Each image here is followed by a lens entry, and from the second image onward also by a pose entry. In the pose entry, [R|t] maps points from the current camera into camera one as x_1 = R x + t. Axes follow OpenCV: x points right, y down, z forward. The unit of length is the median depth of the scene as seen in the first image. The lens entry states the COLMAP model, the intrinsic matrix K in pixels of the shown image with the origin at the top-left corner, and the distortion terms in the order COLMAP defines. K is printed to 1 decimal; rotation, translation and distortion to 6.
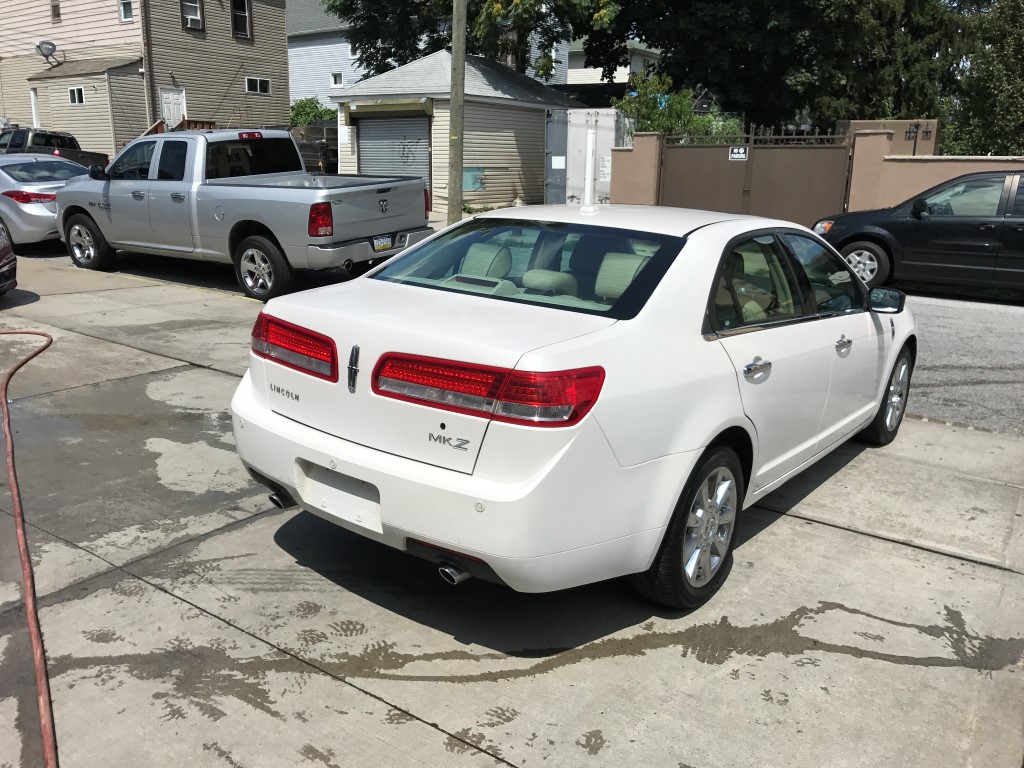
lens RADIAL K [[842.5, 0, 498.7], [0, 842.5, 385.2], [0, 0, 1]] dist [0.008001, 0.000319]
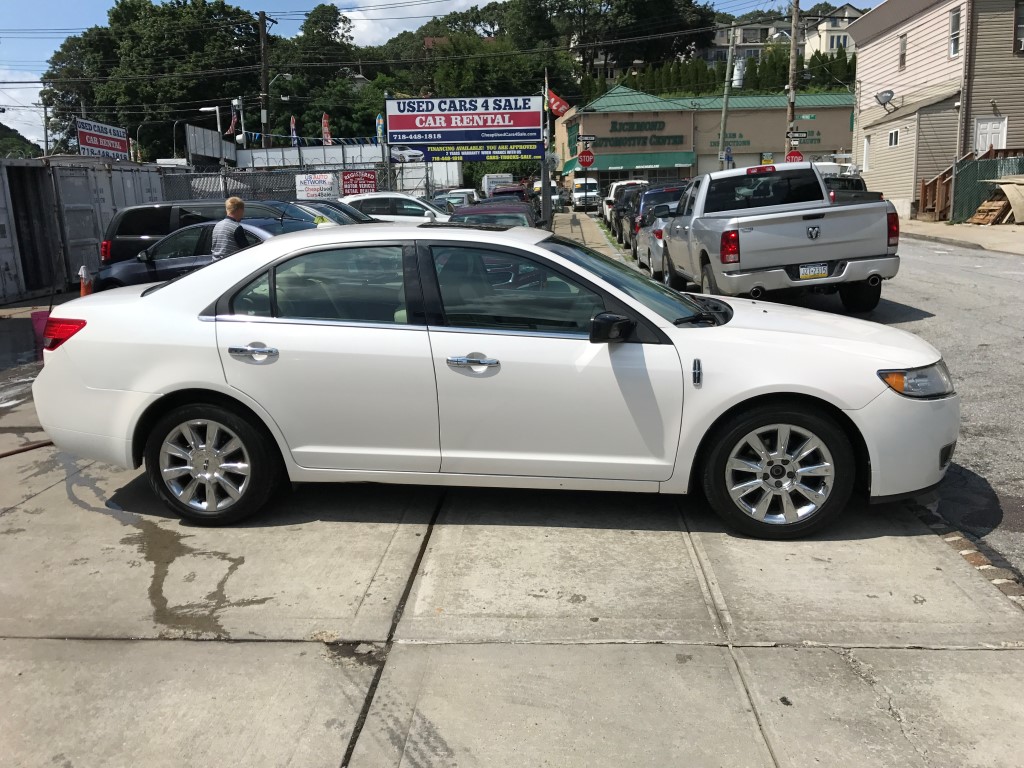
lens RADIAL K [[842.5, 0, 498.7], [0, 842.5, 385.2], [0, 0, 1]] dist [0.008001, 0.000319]
pose [[0.507364, 0.131054, -0.851708, 1.195522], [-0.170648, 0.984074, 0.049767, -0.072257], [0.844666, 0.120093, 0.521648, 0.527819]]
